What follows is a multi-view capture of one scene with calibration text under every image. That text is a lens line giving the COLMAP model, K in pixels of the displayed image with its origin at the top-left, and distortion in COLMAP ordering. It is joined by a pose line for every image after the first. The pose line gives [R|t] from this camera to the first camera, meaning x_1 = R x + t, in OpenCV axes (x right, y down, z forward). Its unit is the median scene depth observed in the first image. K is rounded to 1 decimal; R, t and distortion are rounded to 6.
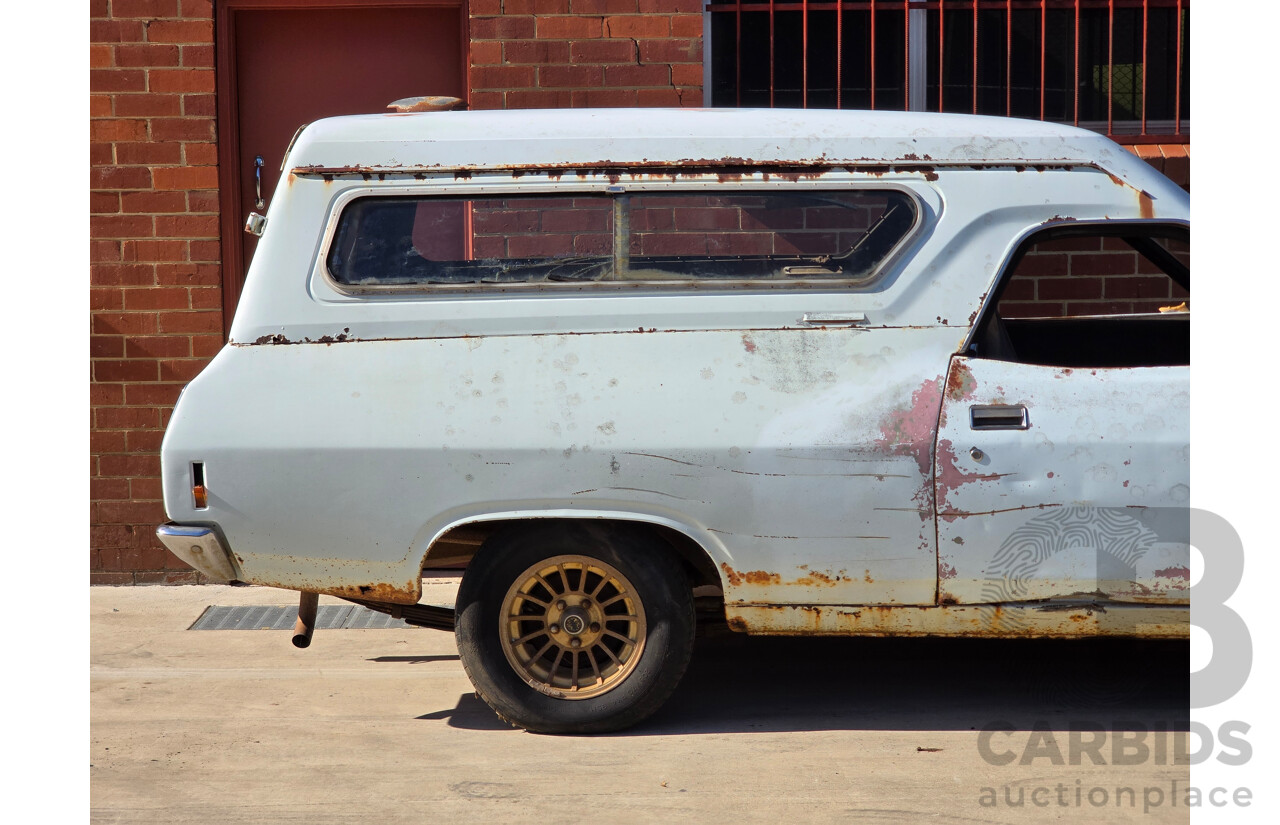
lens RADIAL K [[2127.2, 0, 652.6], [0, 2127.2, 404.6], [0, 0, 1]] dist [0.016379, 0.000000]
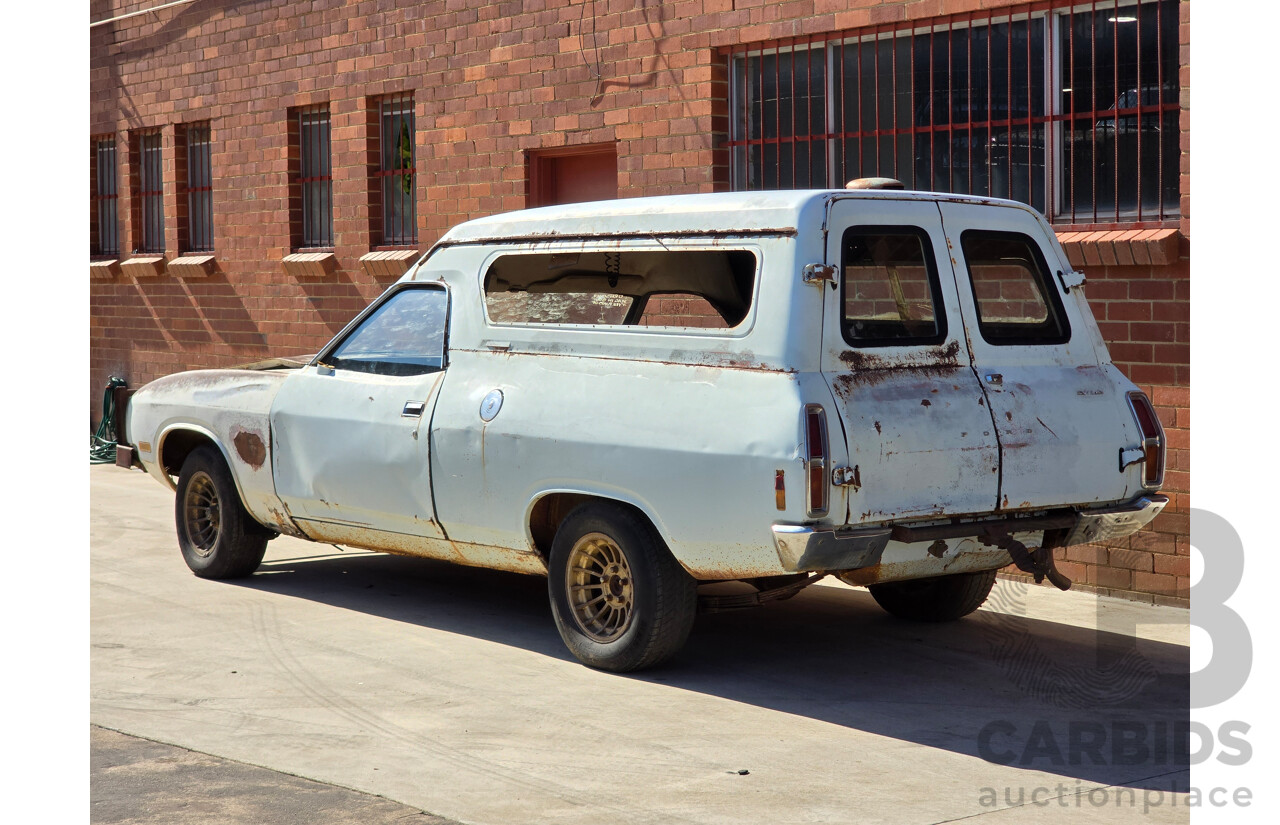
lens RADIAL K [[2127.2, 0, 681.5], [0, 2127.2, 419.1], [0, 0, 1]] dist [0.016379, 0.000000]
pose [[0.616811, 0.058554, -0.784930, 1.535913], [-0.090698, 0.995874, 0.003018, -0.002472], [0.781868, 0.069331, 0.619577, 0.118438]]
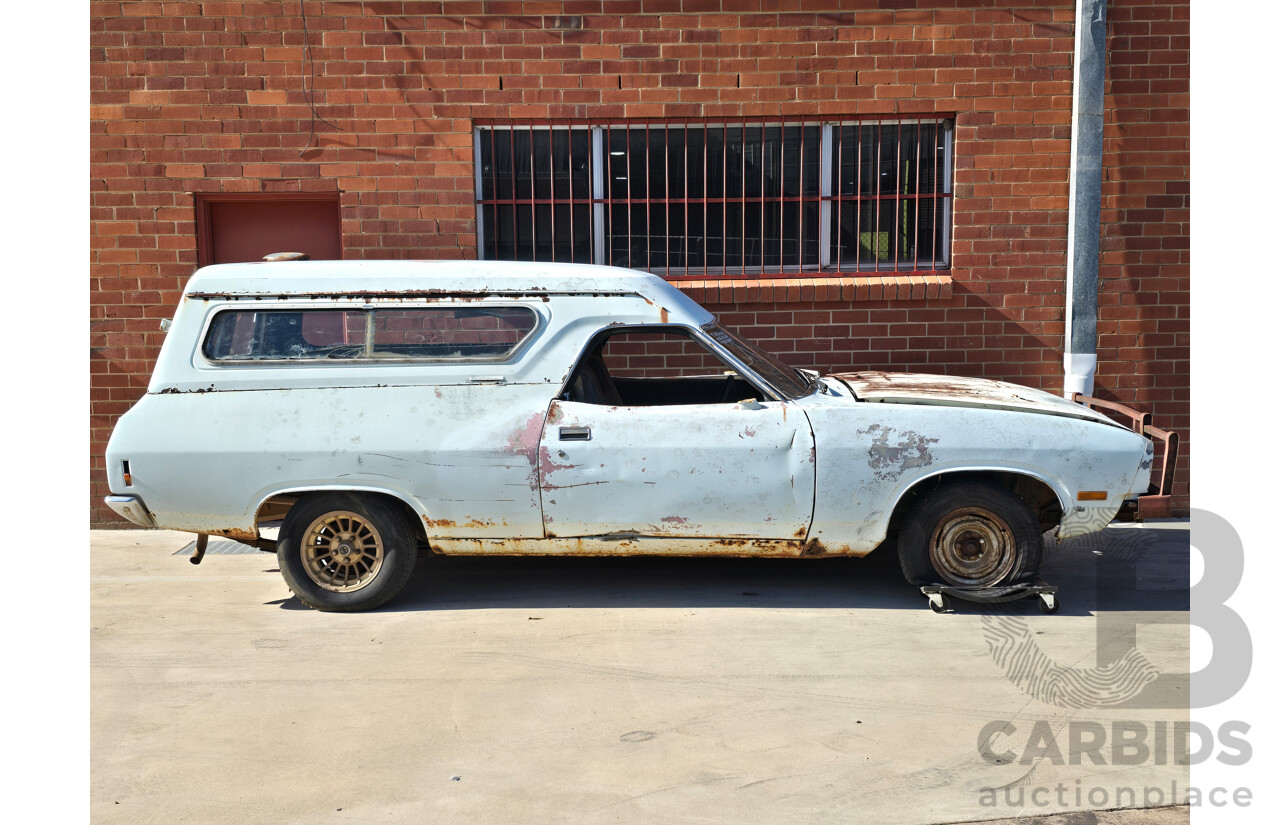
lens RADIAL K [[1238.8, 0, 648.4], [0, 1238.8, 427.1], [0, 0, 1]] dist [0.069440, 0.000000]
pose [[0.999946, -0.002218, 0.010201, 0.207099], [0.002195, 0.999995, 0.002250, -0.001784], [-0.010206, -0.002227, 0.999945, -0.046925]]
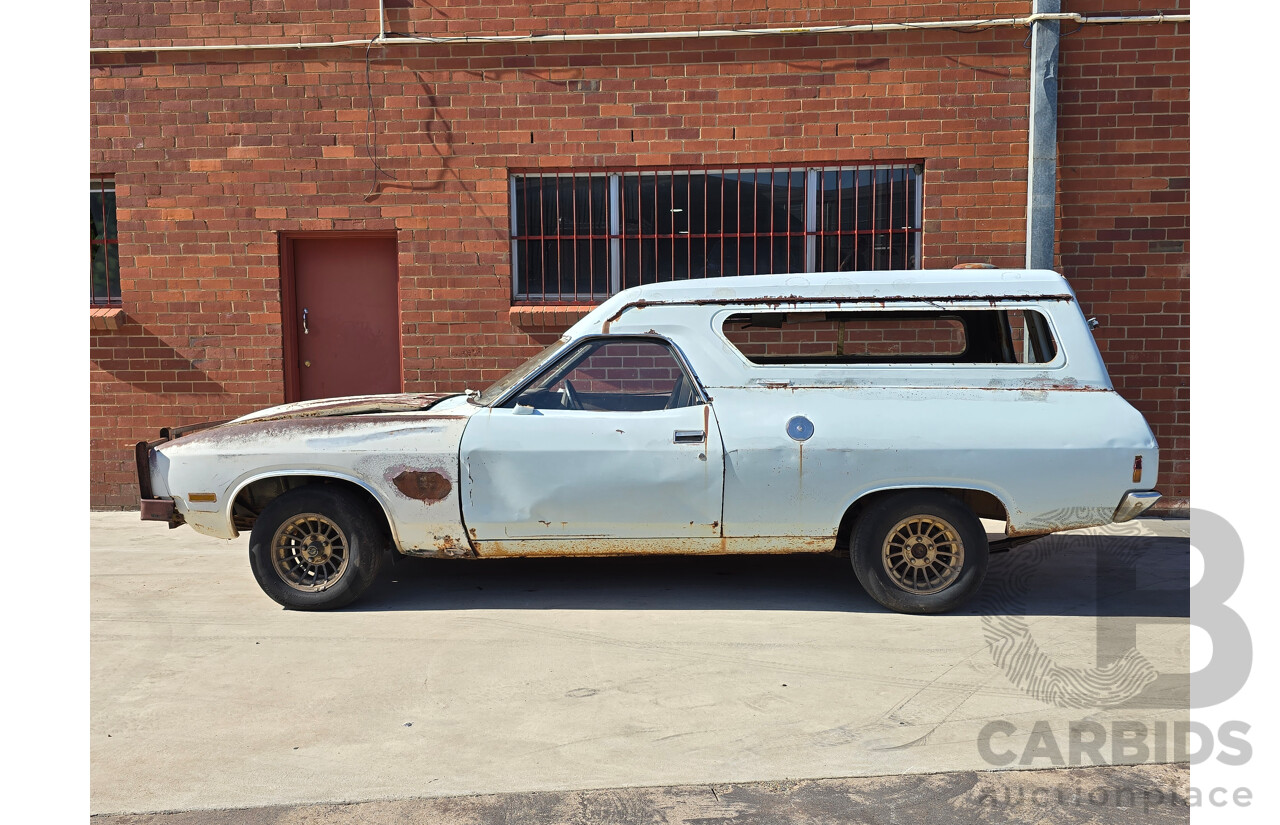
lens RADIAL K [[1040.2, 0, 642.0], [0, 1040.2, 404.1], [0, 0, 1]] dist [0.082200, -0.050714]
pose [[0.997877, 0.006271, -0.064829, 0.291192], [-0.008644, 0.999300, -0.036388, 0.016611], [0.064555, 0.036871, 0.997233, -0.008235]]
